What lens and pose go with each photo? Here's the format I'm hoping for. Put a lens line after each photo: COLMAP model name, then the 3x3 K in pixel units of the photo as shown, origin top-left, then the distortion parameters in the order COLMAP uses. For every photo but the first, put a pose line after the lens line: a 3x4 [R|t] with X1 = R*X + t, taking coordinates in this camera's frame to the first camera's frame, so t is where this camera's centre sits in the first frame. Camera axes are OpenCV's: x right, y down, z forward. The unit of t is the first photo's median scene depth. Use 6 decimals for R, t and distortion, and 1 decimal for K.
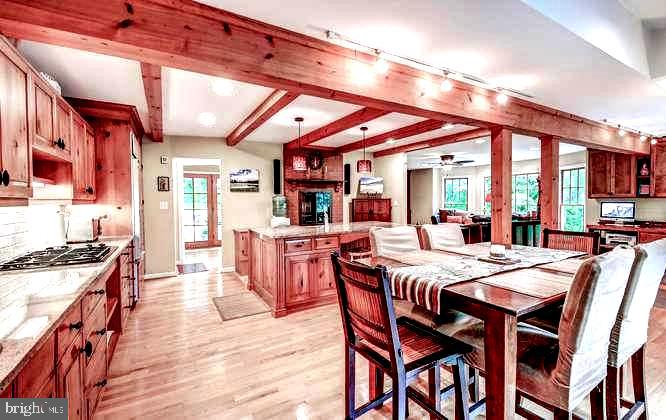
lens RADIAL K [[289.1, 0, 334.8], [0, 289.1, 205.0], [0, 0, 1]] dist [0.001994, 0.000103]
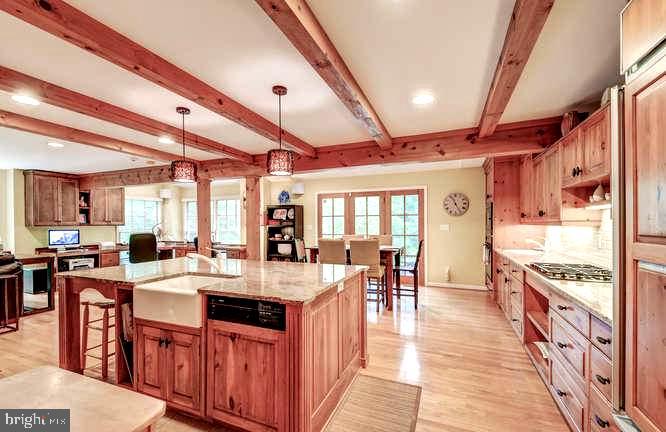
lens RADIAL K [[283.8, 0, 333.6], [0, 283.8, 221.5], [0, 0, 1]] dist [0.000188, -0.000311]
pose [[-0.612904, 0.017770, 0.789958, -0.453041], [0.025296, 0.999676, -0.002862, -0.012322], [-0.789752, 0.018229, -0.613155, 0.884366]]
